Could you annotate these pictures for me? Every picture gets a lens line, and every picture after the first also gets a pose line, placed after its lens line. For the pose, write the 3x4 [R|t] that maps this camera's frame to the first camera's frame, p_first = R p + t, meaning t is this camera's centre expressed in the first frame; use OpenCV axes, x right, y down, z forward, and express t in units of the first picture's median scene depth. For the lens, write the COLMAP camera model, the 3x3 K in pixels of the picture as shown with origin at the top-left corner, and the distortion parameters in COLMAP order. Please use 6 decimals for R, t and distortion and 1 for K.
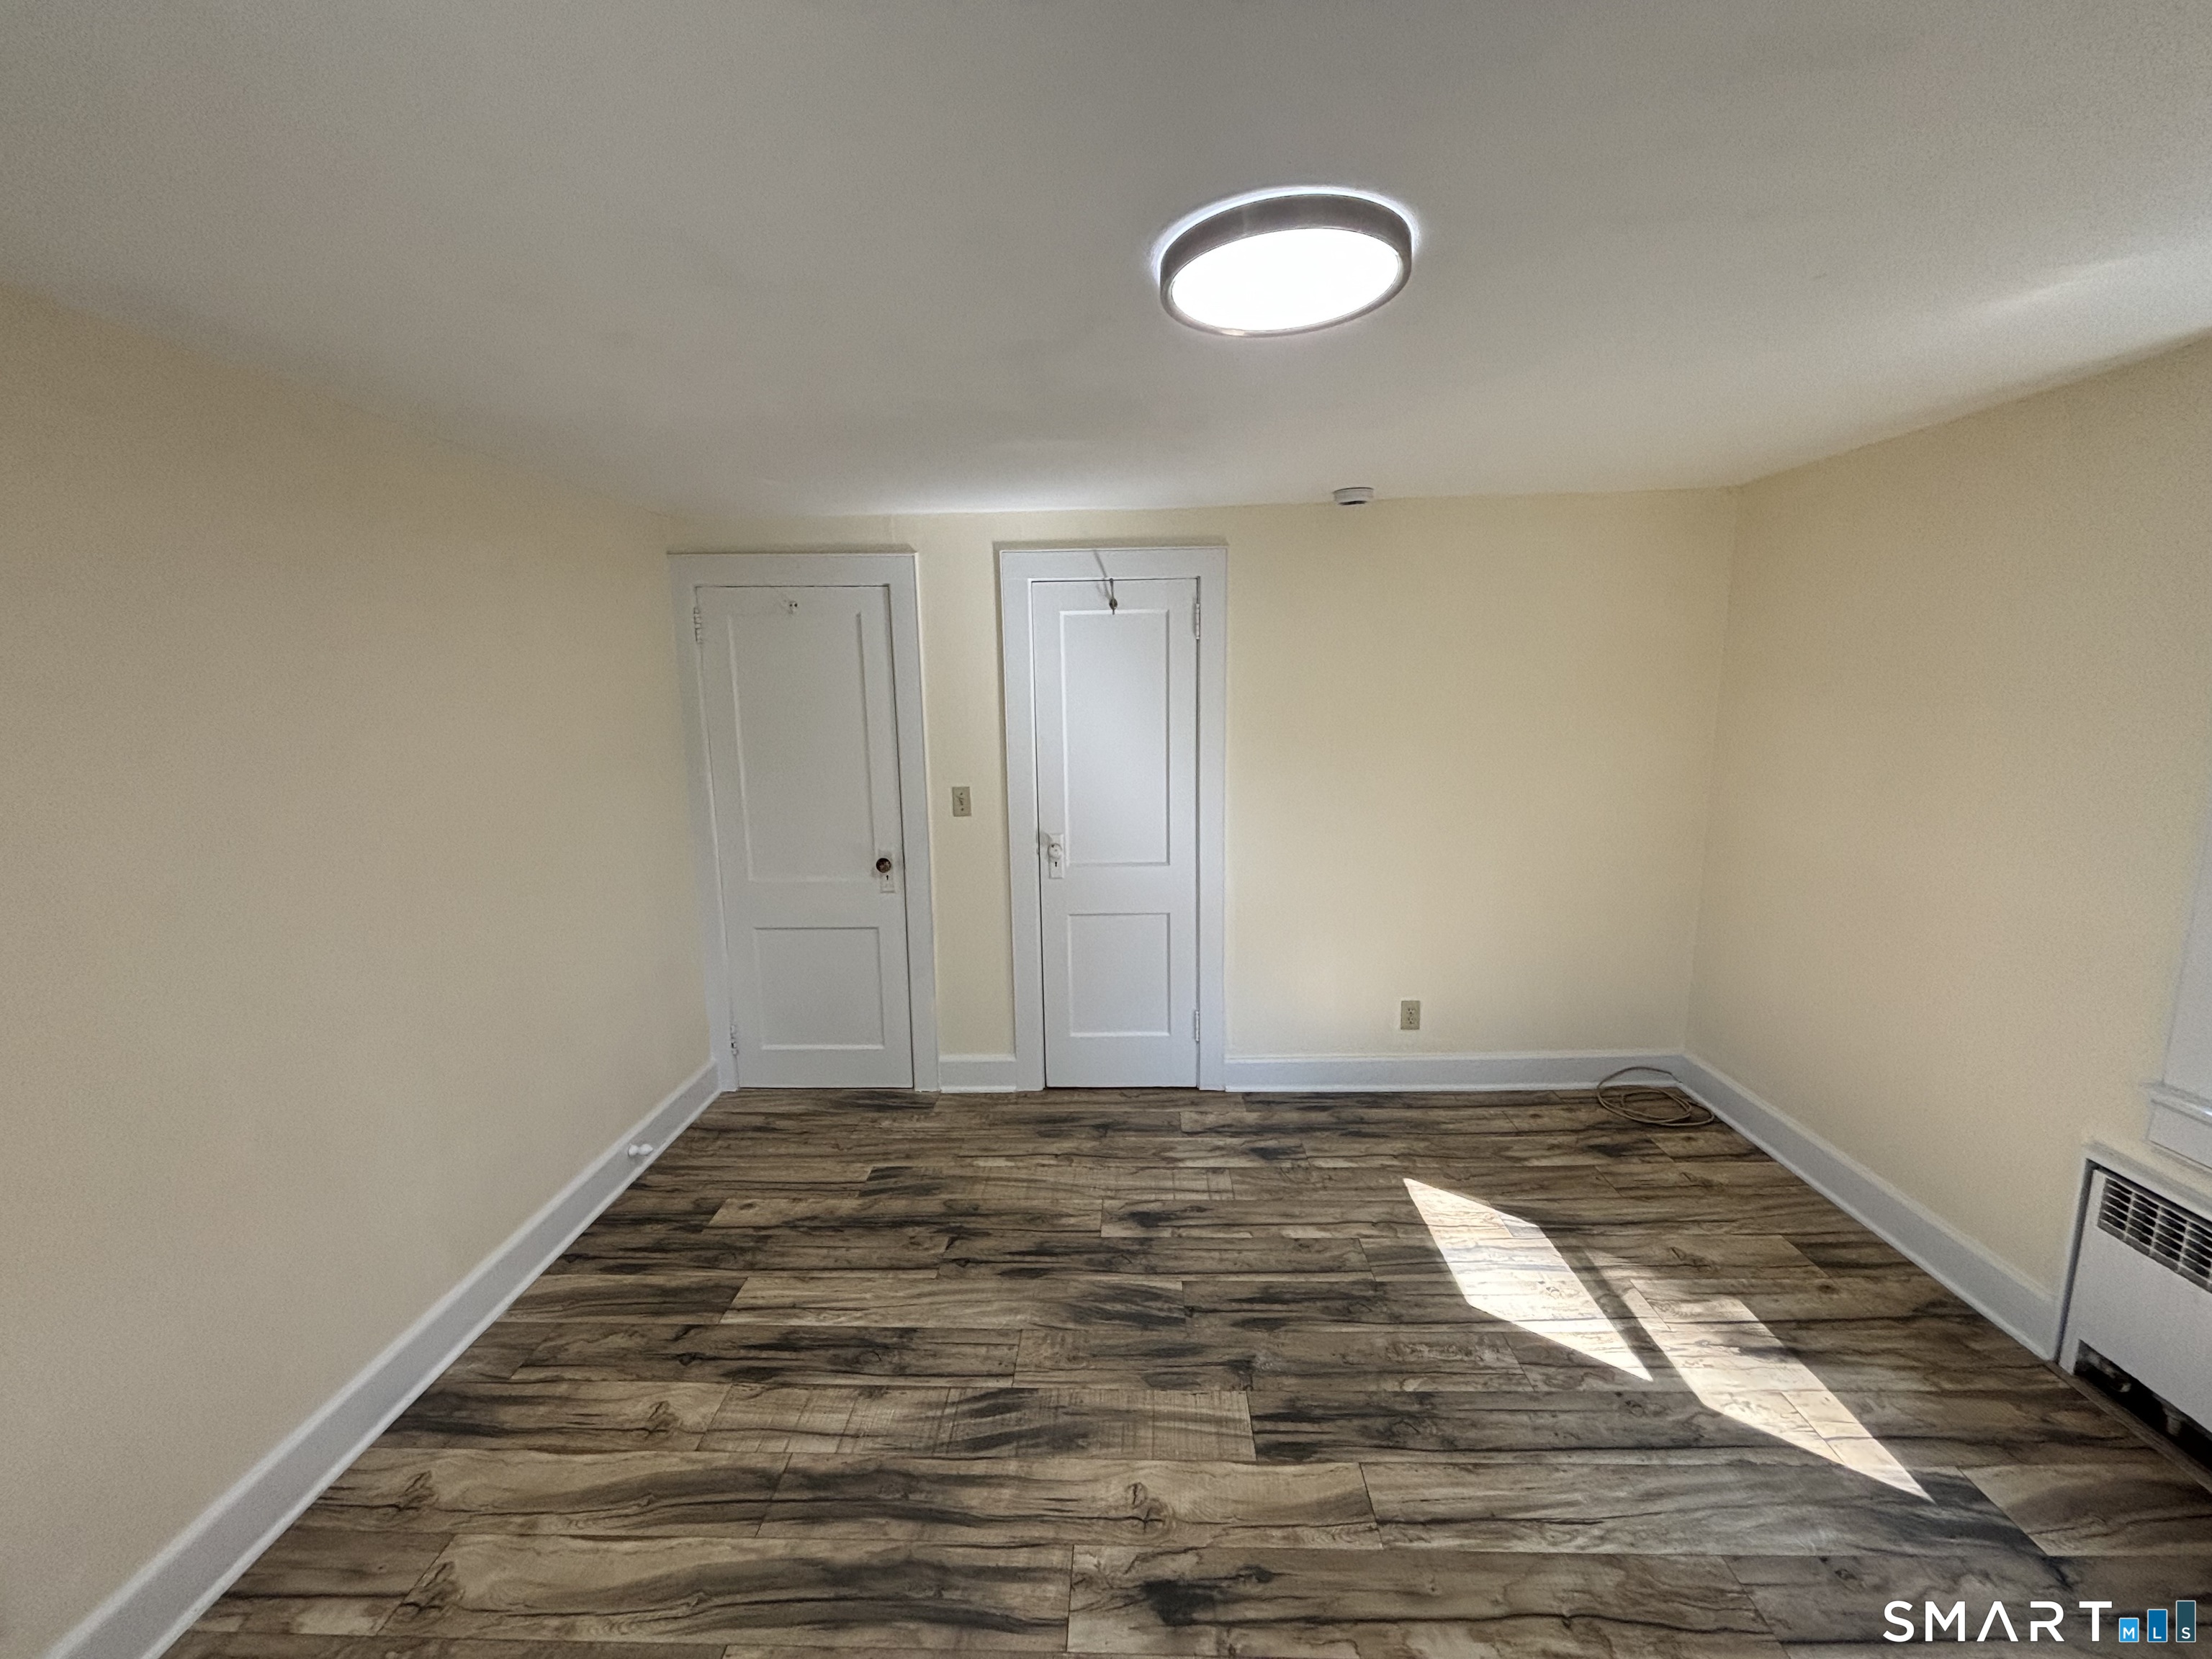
lens RADIAL K [[893.8, 0, 1109.5], [0, 893.8, 838.2], [0, 0, 1]] dist [0.001336, 0.001799]
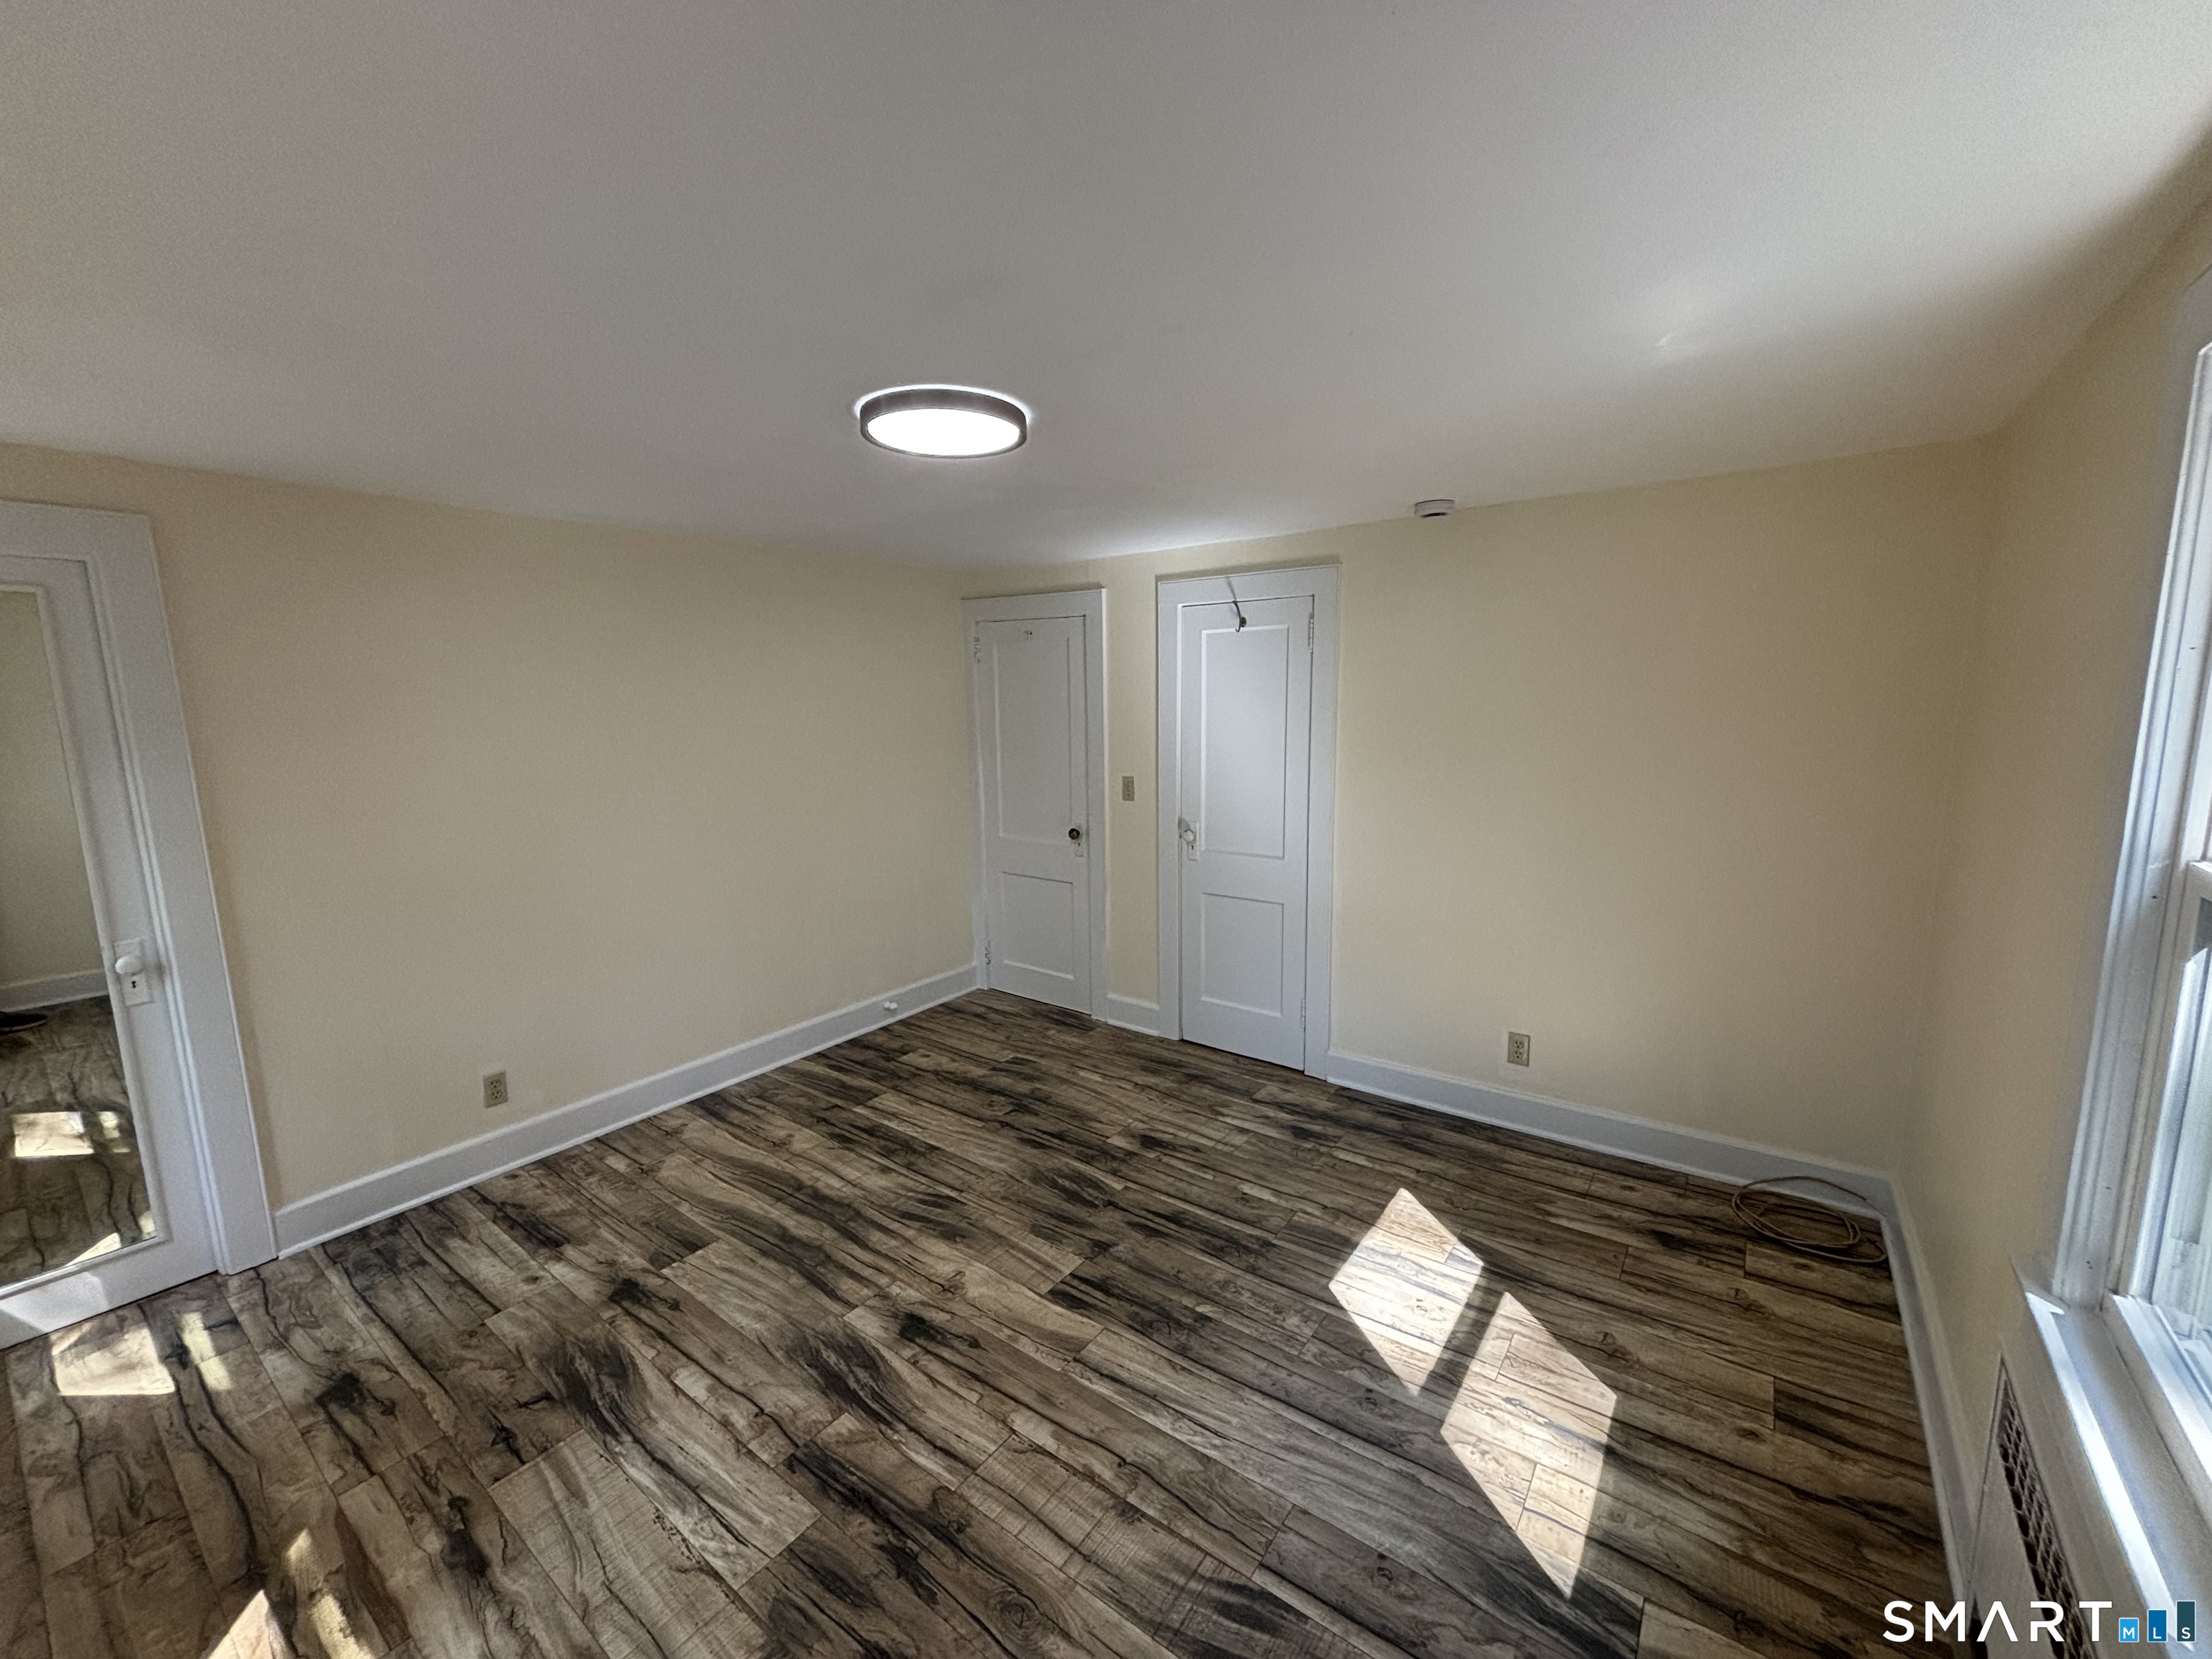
lens RADIAL K [[893.8, 0, 1110.8], [0, 893.8, 839.5], [0, 0, 1]] dist [0.001336, 0.001799]
pose [[0.822362, 0.100934, -0.559940, 0.680802], [-0.099222, 0.994500, 0.033543, -0.013144], [0.560246, 0.027974, 0.827854, -0.032251]]
